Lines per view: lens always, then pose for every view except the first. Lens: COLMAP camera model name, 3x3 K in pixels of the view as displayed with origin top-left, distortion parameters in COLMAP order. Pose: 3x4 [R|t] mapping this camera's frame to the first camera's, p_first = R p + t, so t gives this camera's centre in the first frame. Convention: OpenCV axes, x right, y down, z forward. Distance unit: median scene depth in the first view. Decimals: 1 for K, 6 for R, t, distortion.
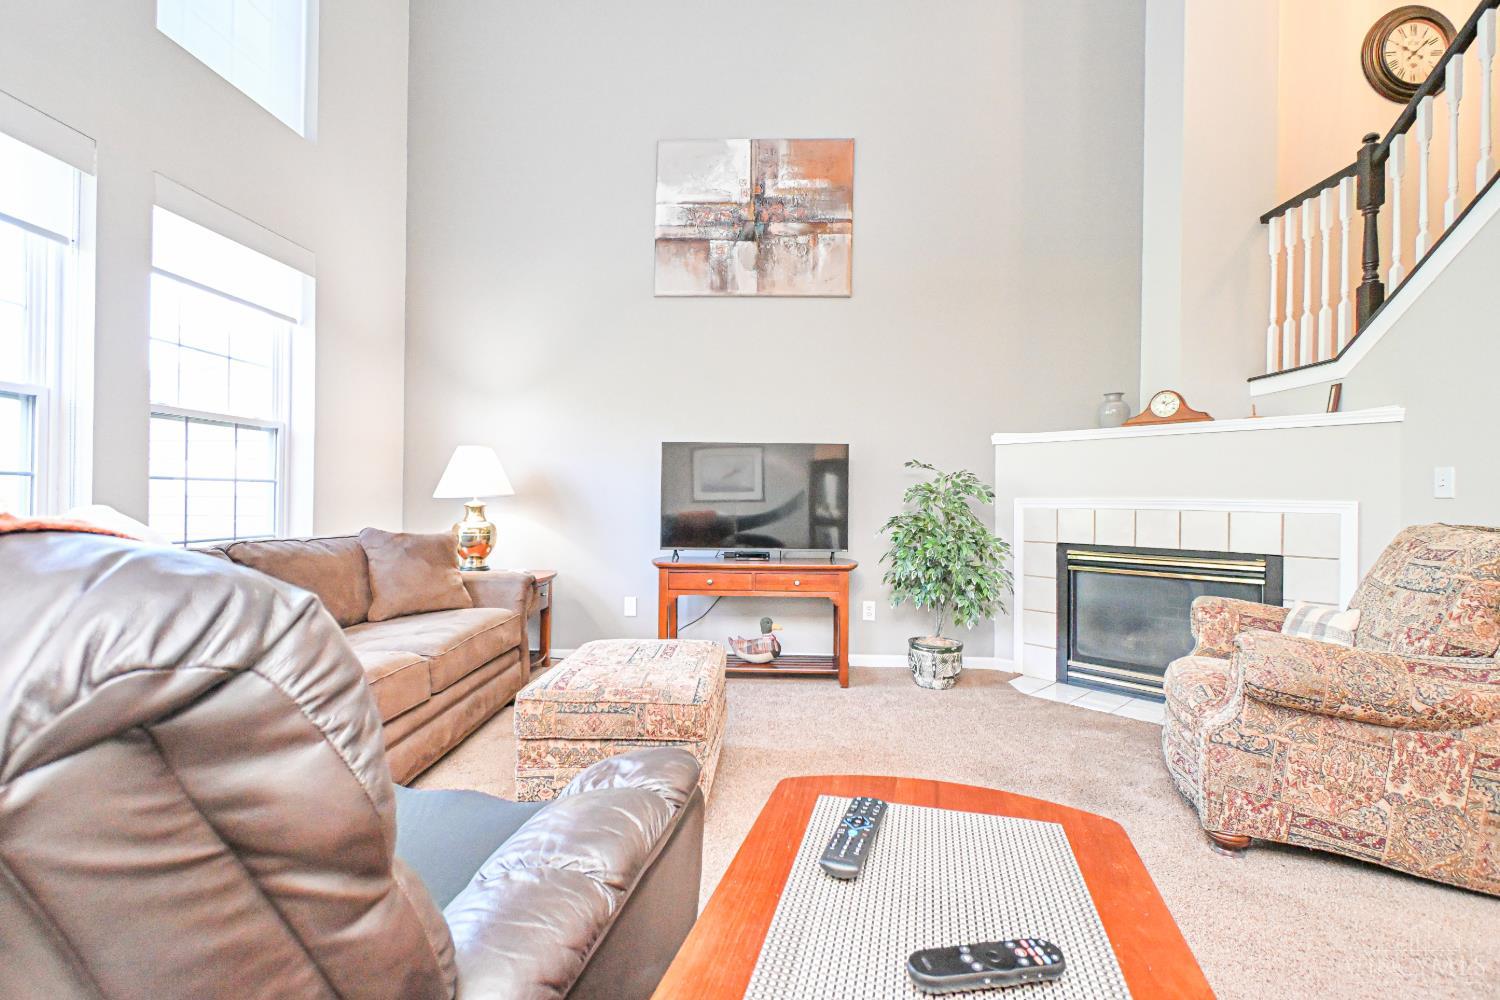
lens RADIAL K [[662.2, 0, 746.3], [0, 662.2, 491.1], [0, 0, 1]] dist [0.007804, -0.003036]
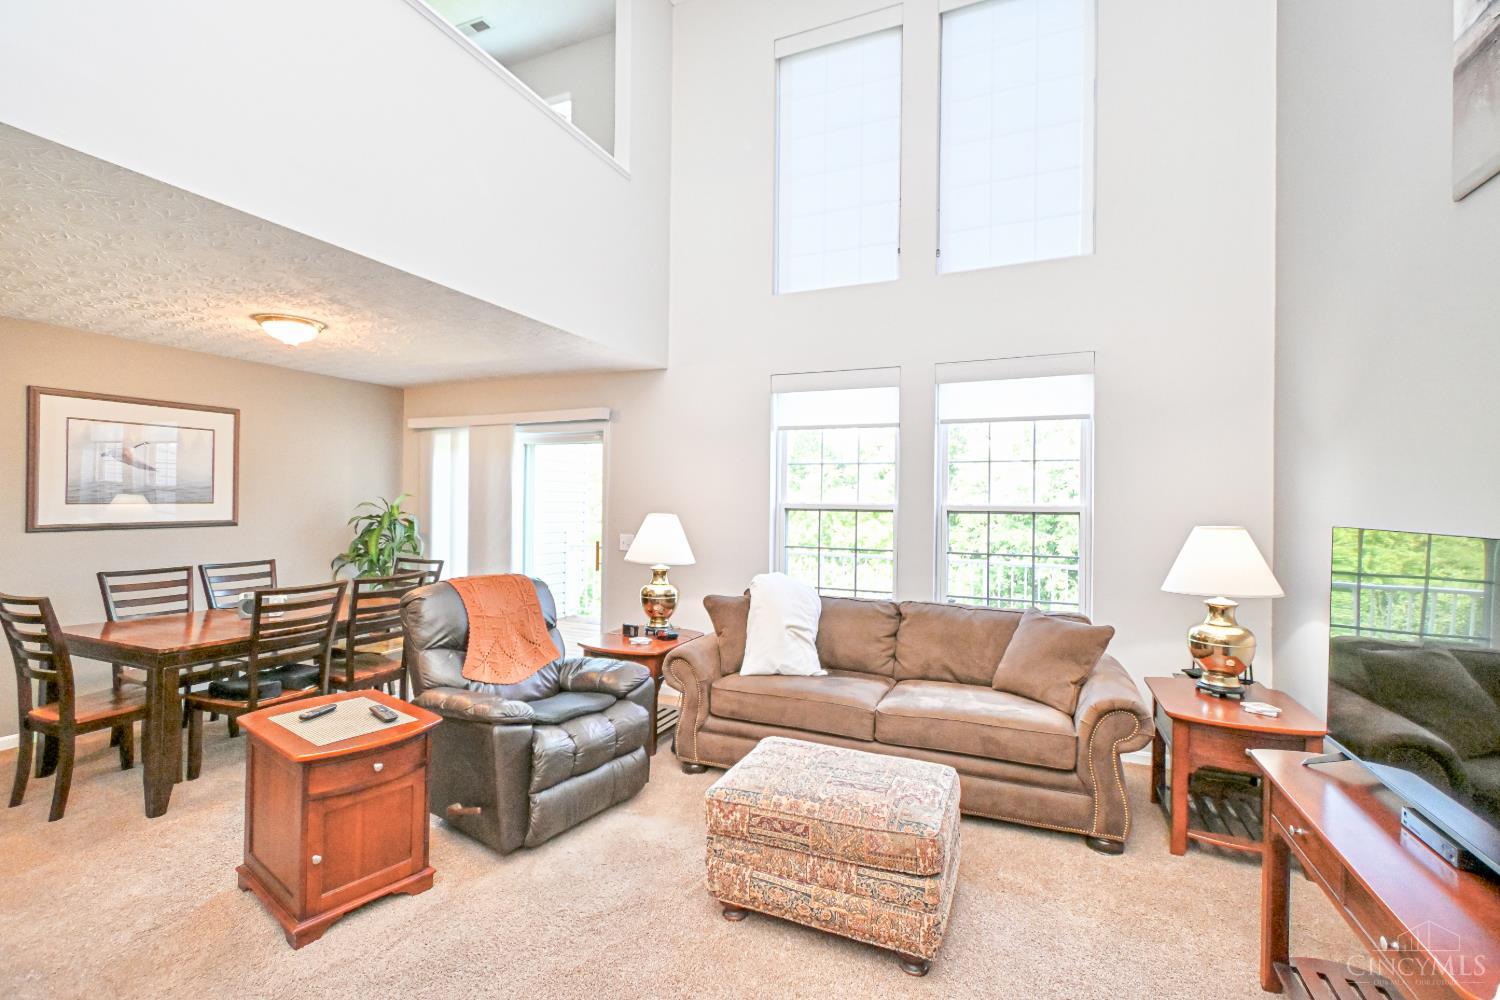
lens RADIAL K [[662.2, 0, 748.6], [0, 662.2, 503.6], [0, 0, 1]] dist [0.007804, -0.003036]
pose [[-0.368029, -0.010229, -0.929758, 0.471588], [-0.007449, 0.999940, -0.008053, -0.078331], [0.929785, 0.003962, -0.368083, 0.724375]]
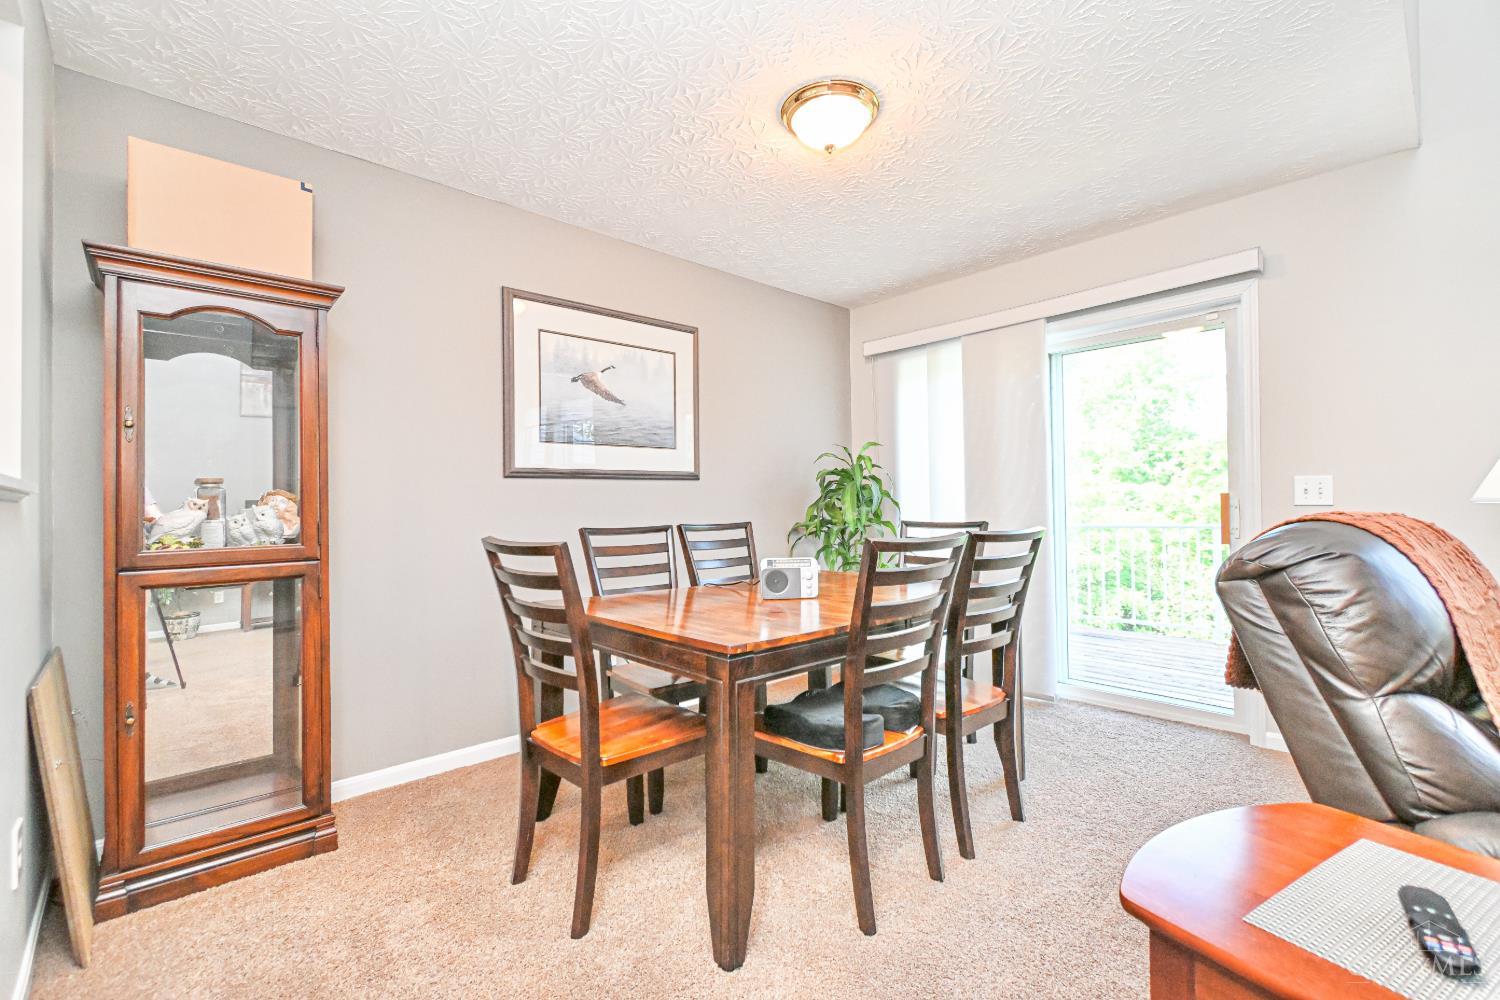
lens RADIAL K [[662.2, 0, 745.6], [0, 662.2, 497.5], [0, 0, 1]] dist [0.007804, -0.003036]
pose [[-0.712929, -0.009332, -0.701174, 0.298137], [0.012390, 0.999588, -0.025901, 0.002531], [0.701127, -0.027153, -0.712519, 0.153208]]
